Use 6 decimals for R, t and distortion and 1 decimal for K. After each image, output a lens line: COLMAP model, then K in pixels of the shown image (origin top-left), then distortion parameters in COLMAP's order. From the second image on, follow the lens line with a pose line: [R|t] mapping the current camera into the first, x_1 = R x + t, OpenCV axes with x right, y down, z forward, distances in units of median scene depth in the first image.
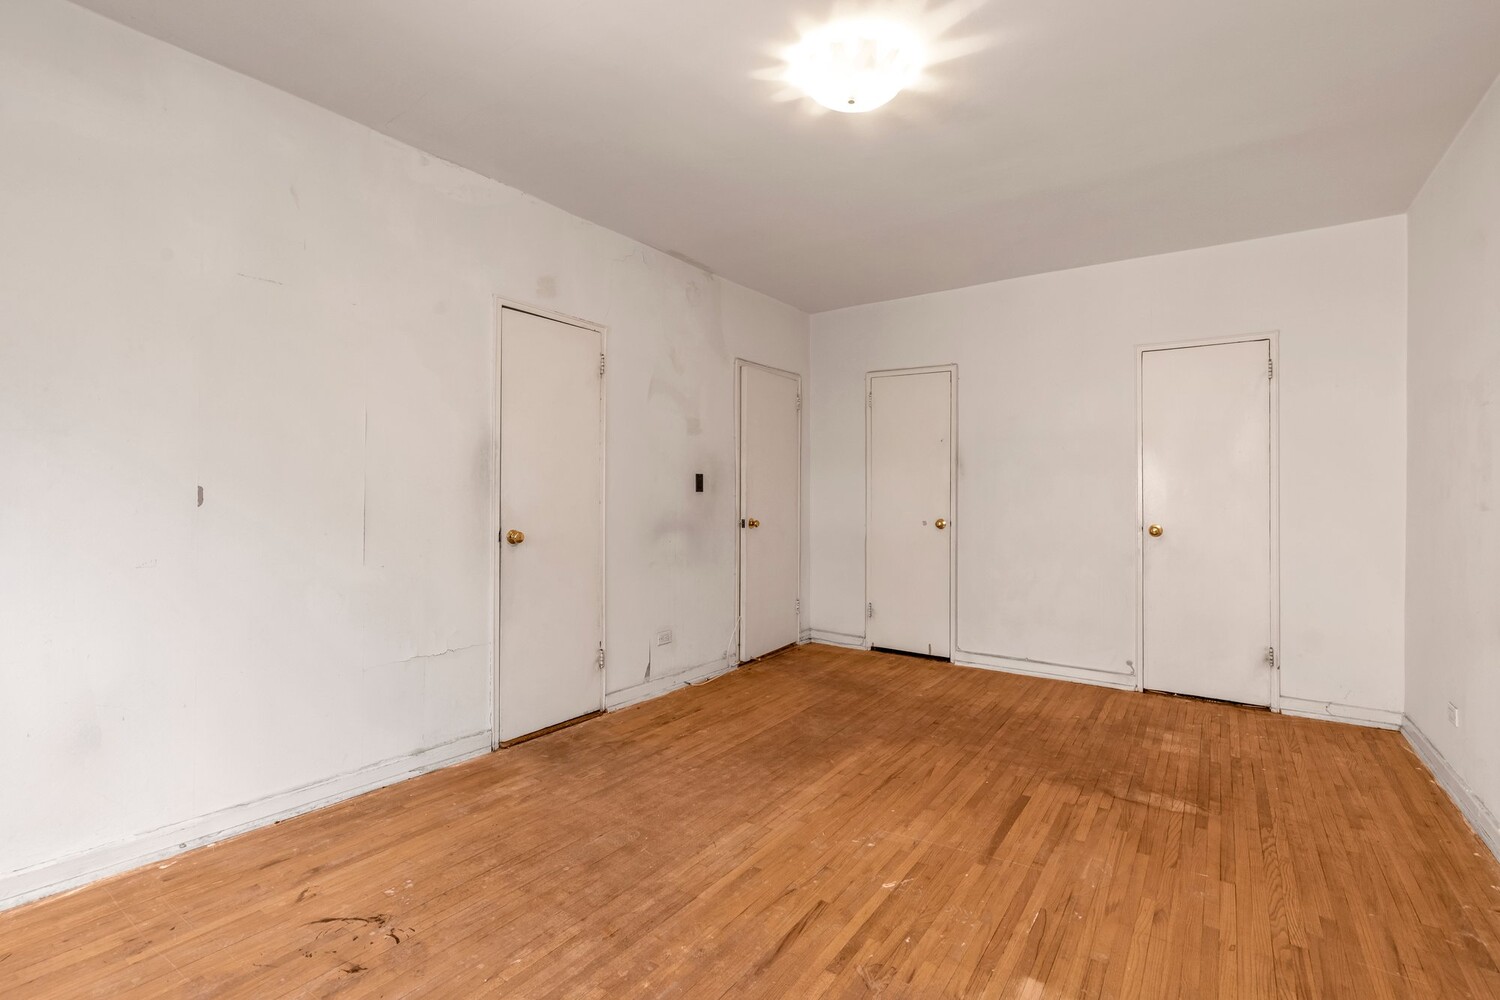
lens RADIAL K [[656.5, 0, 742.8], [0, 656.5, 505.1], [0, 0, 1]] dist [0.000504, 0.000040]
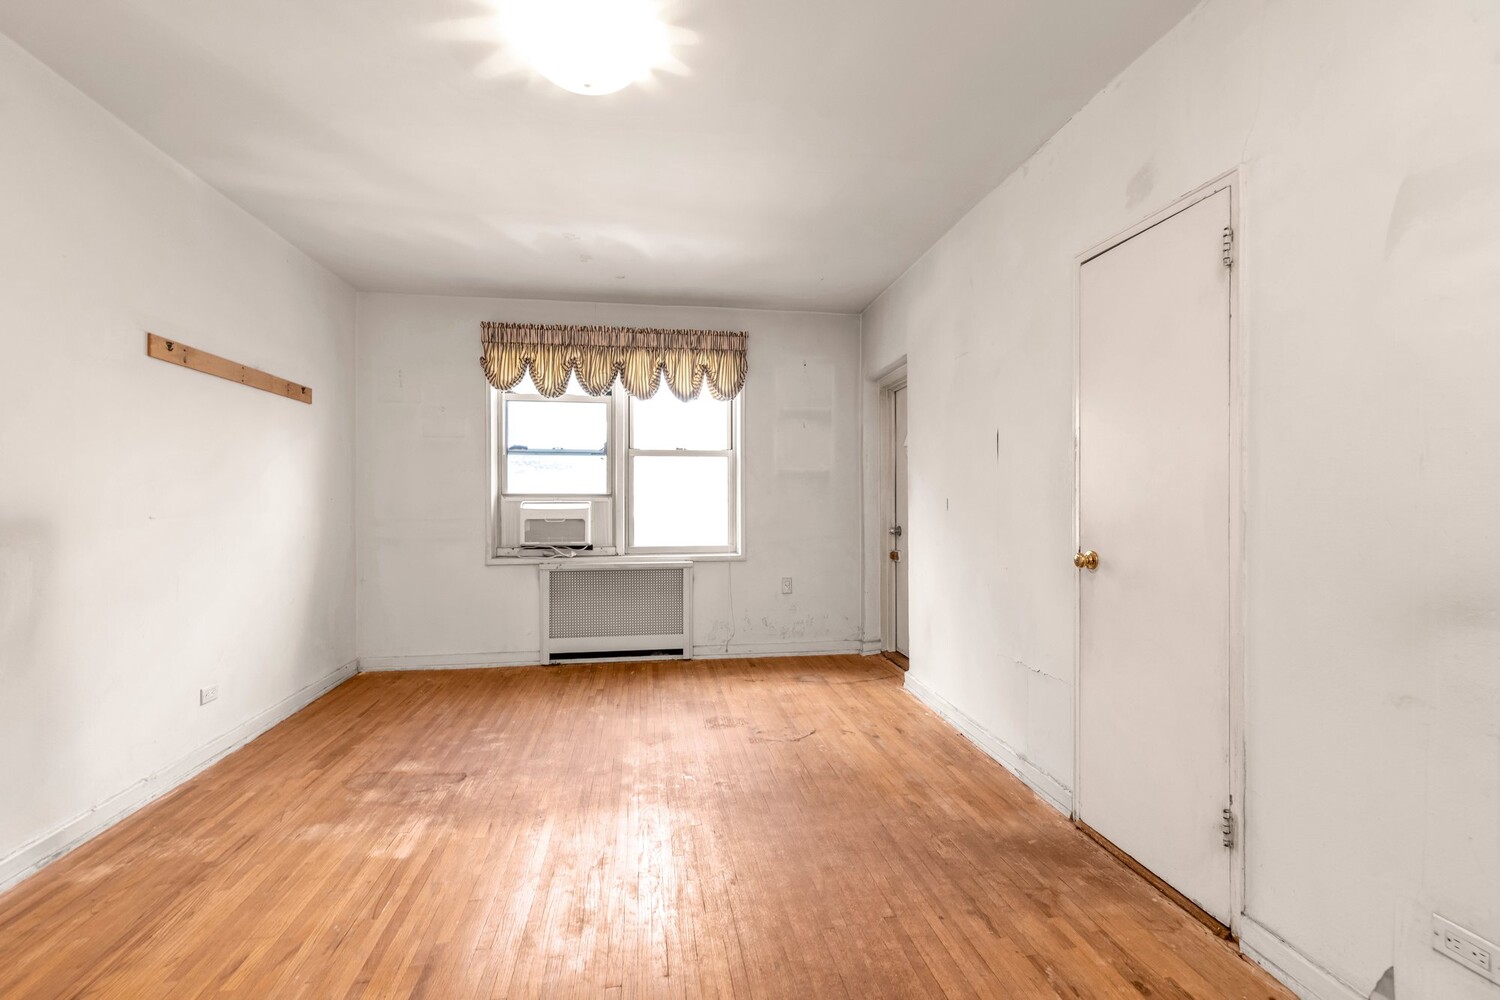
lens RADIAL K [[626.2, 0, 748.9], [0, 626.2, 509.4], [0, 0, 1]] dist [0.001400, 0.000242]
pose [[-0.692840, 0.006460, -0.721062, 0.507284], [-0.016038, 0.999574, 0.024366, -0.023662], [0.720913, 0.028446, -0.692442, 1.392239]]
